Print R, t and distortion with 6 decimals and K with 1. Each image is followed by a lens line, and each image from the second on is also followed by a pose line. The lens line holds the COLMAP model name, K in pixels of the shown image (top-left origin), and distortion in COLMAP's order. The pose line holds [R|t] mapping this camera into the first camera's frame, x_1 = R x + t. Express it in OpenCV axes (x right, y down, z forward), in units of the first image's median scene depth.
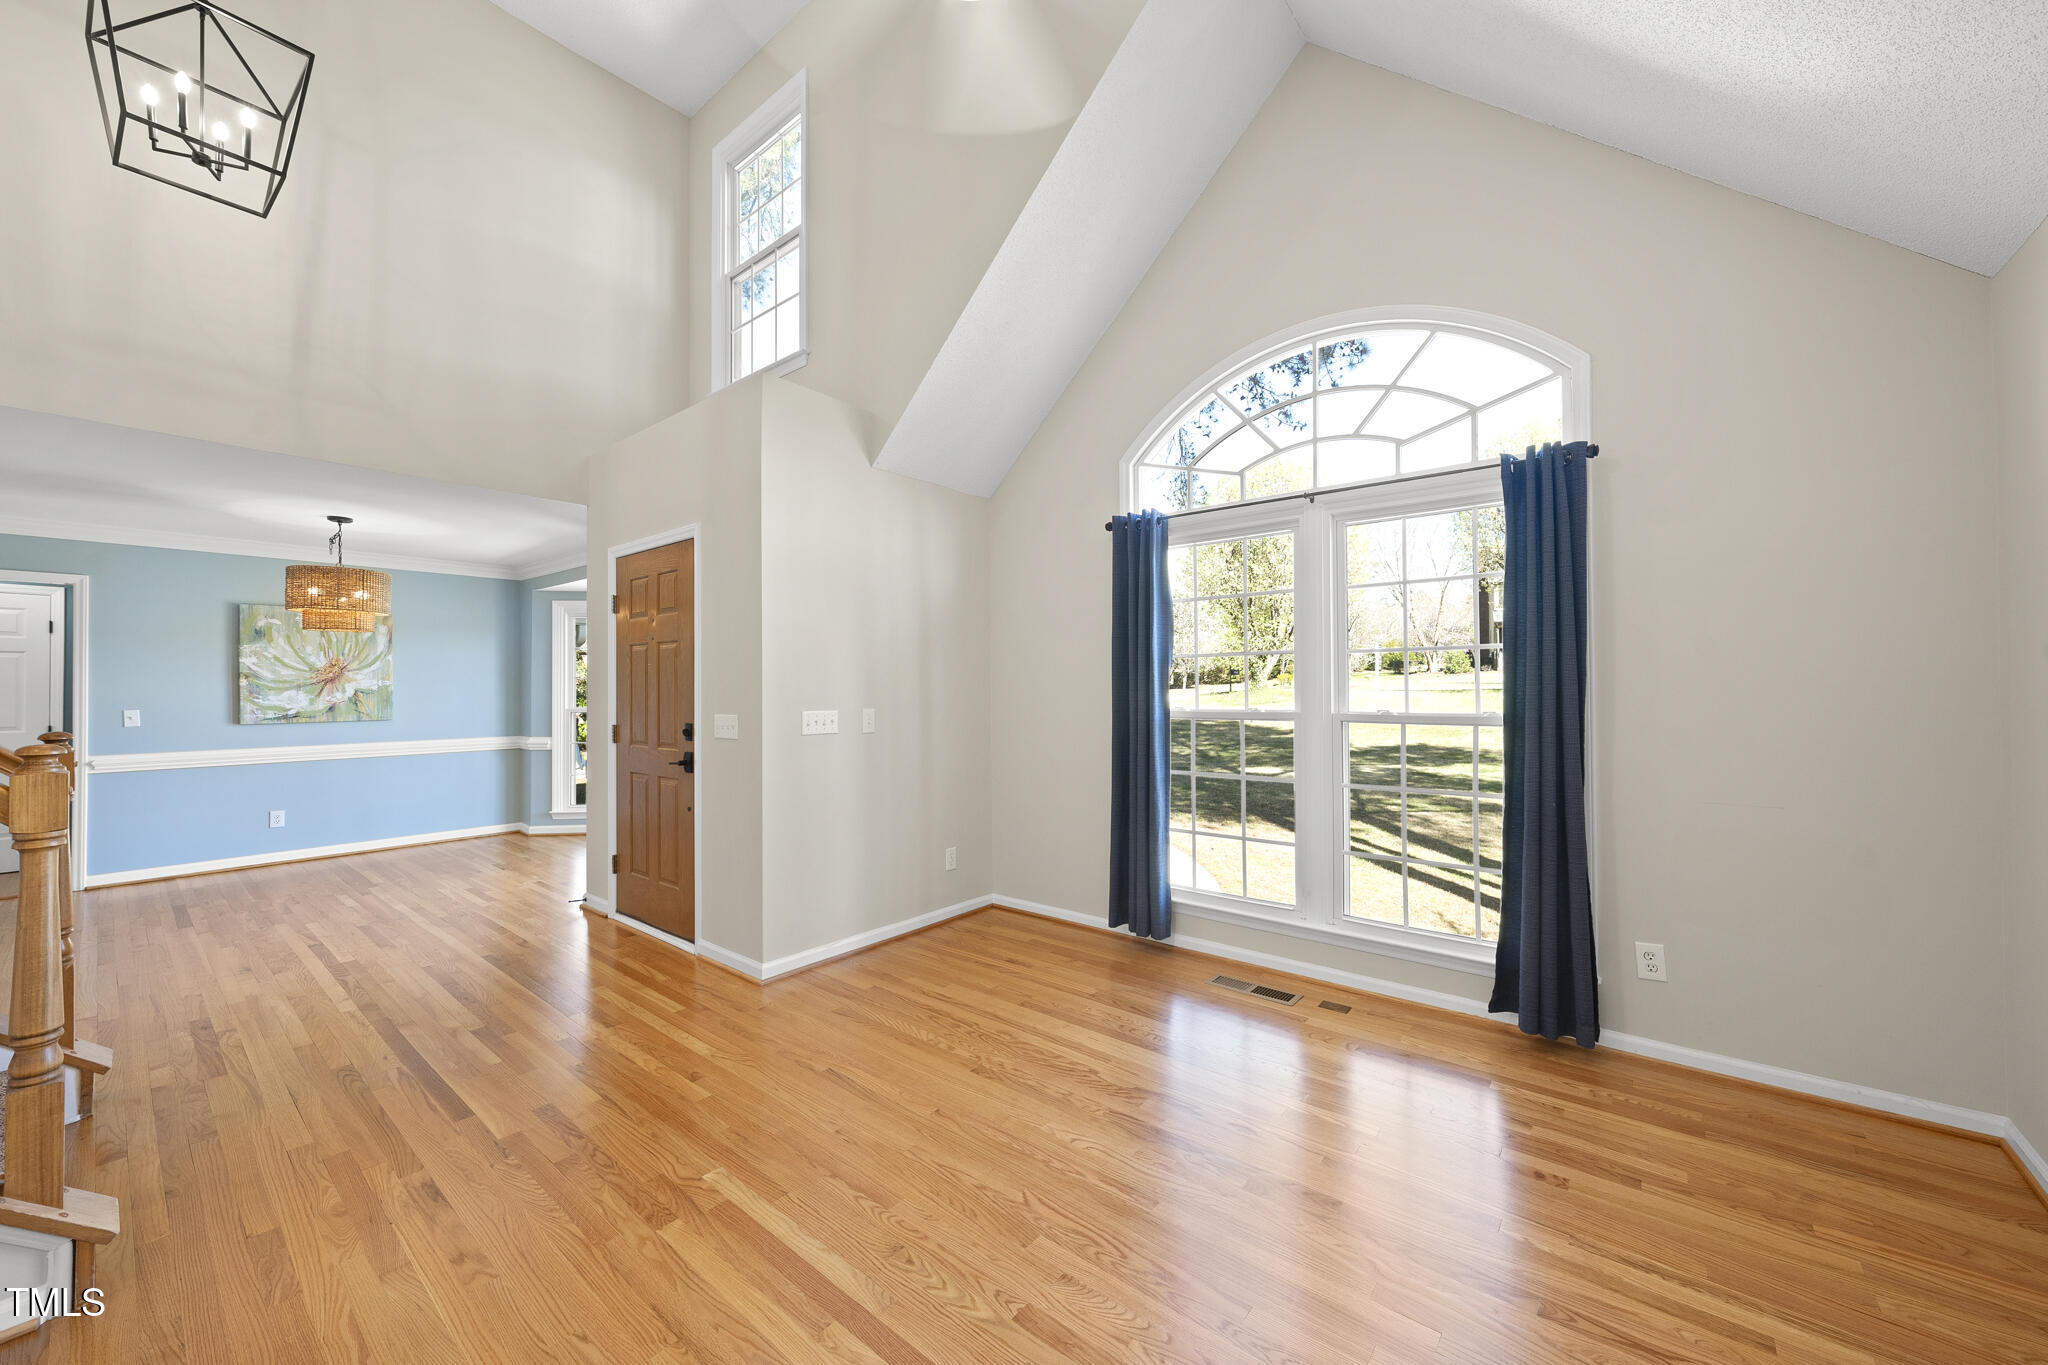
lens RADIAL K [[765.7, 0, 1025.5], [0, 765.7, 681.5], [0, 0, 1]] dist [-0.000287, 0.000065]
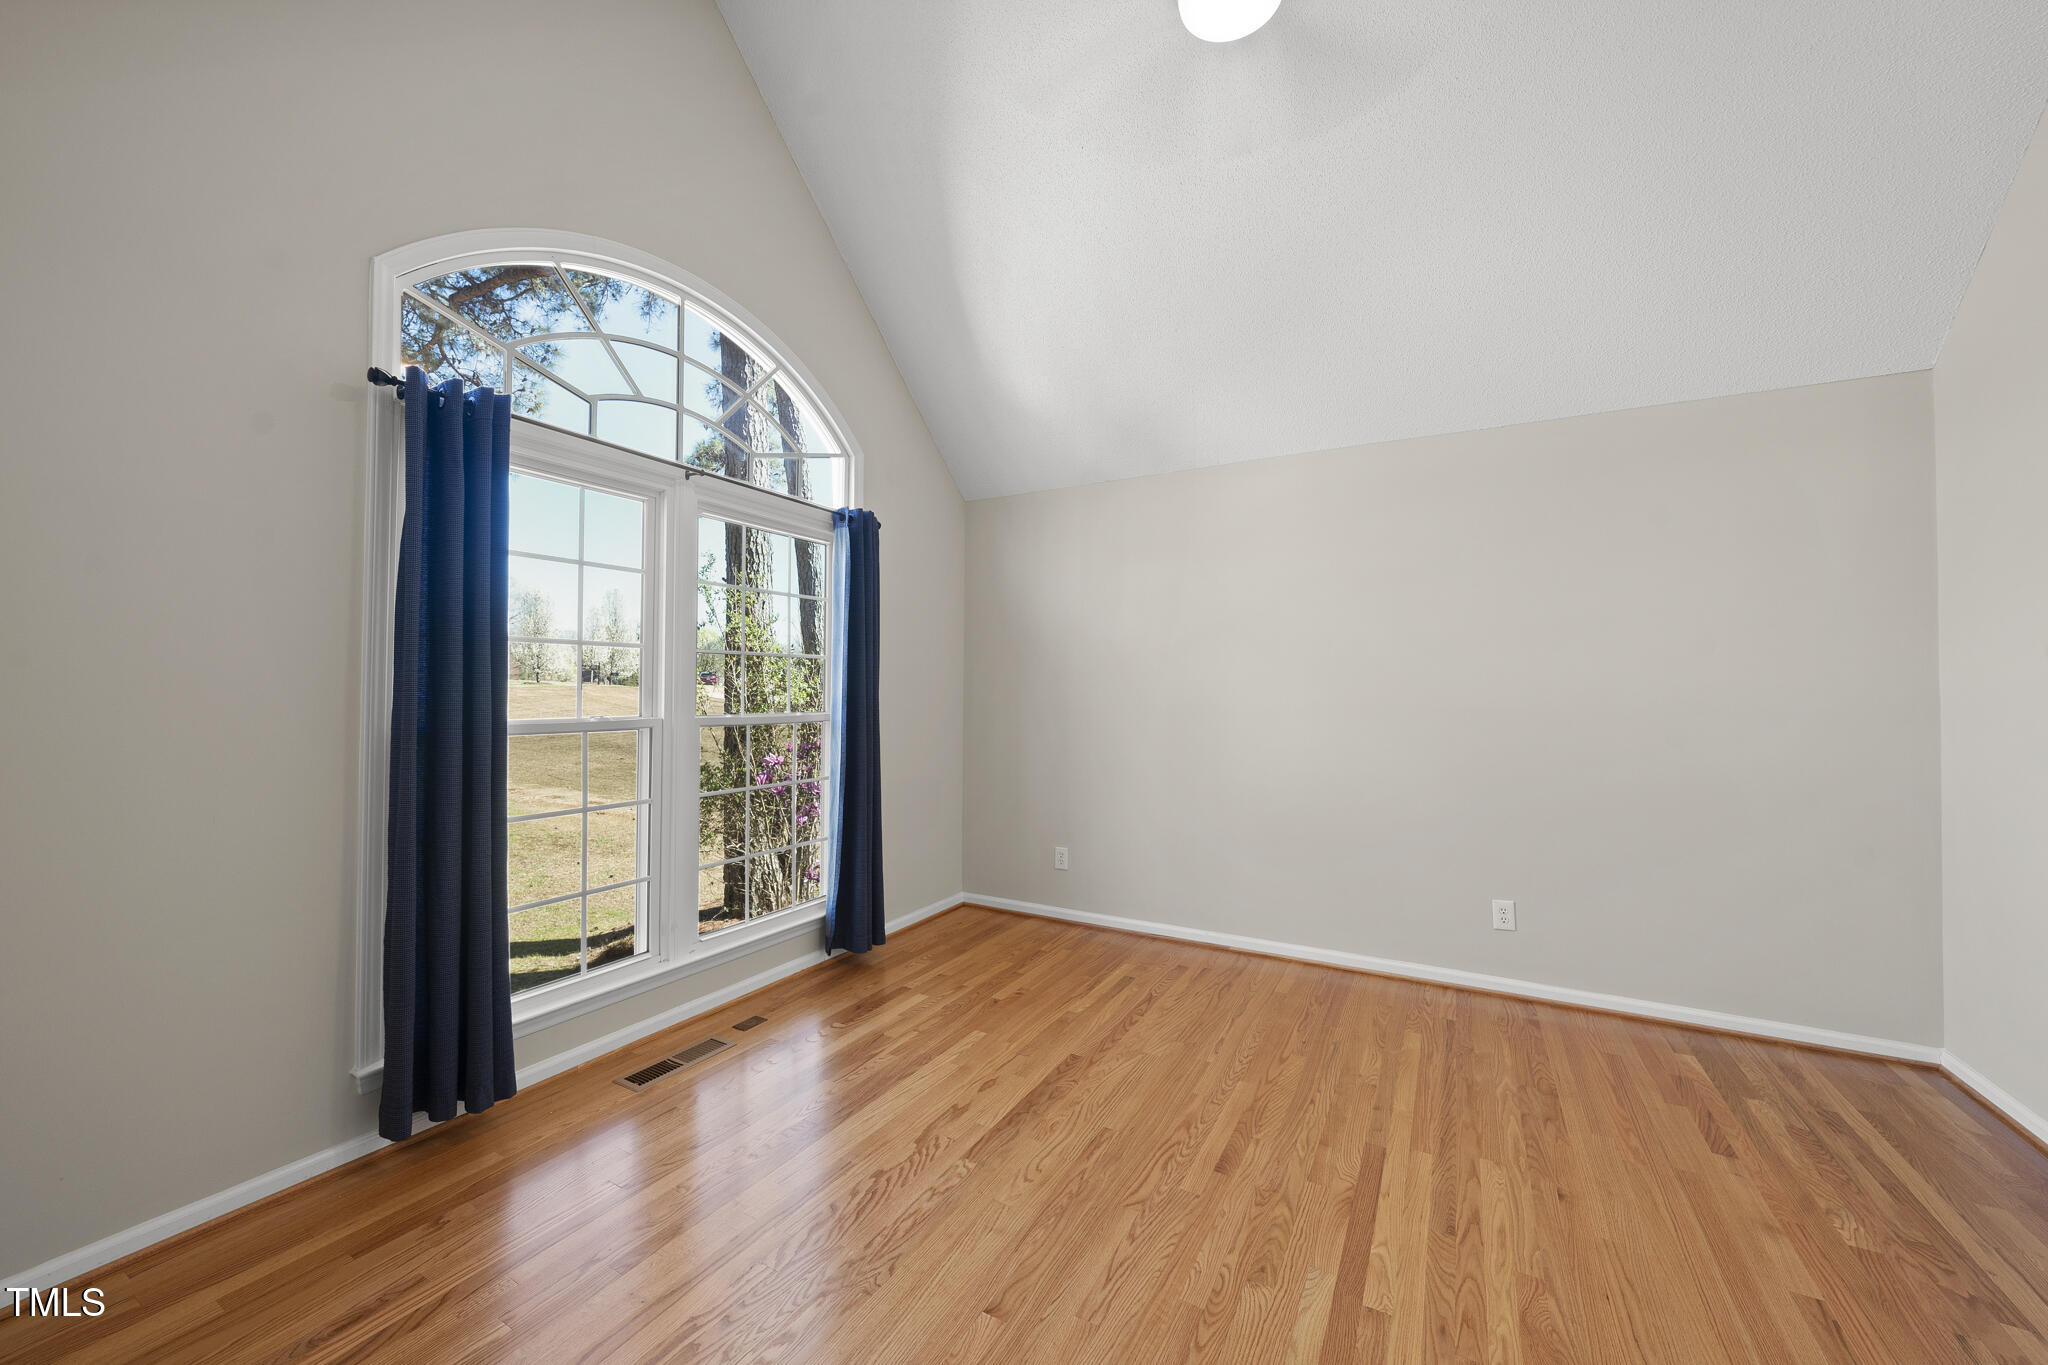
lens RADIAL K [[765.7, 0, 1025.5], [0, 765.7, 681.5], [0, 0, 1]] dist [-0.000287, 0.000065]
pose [[-0.173883, 0.016593, 0.984627, -0.330412], [-0.012076, 0.999747, -0.018981, 0.005945], [-0.984692, -0.015191, -0.173639, 0.452224]]
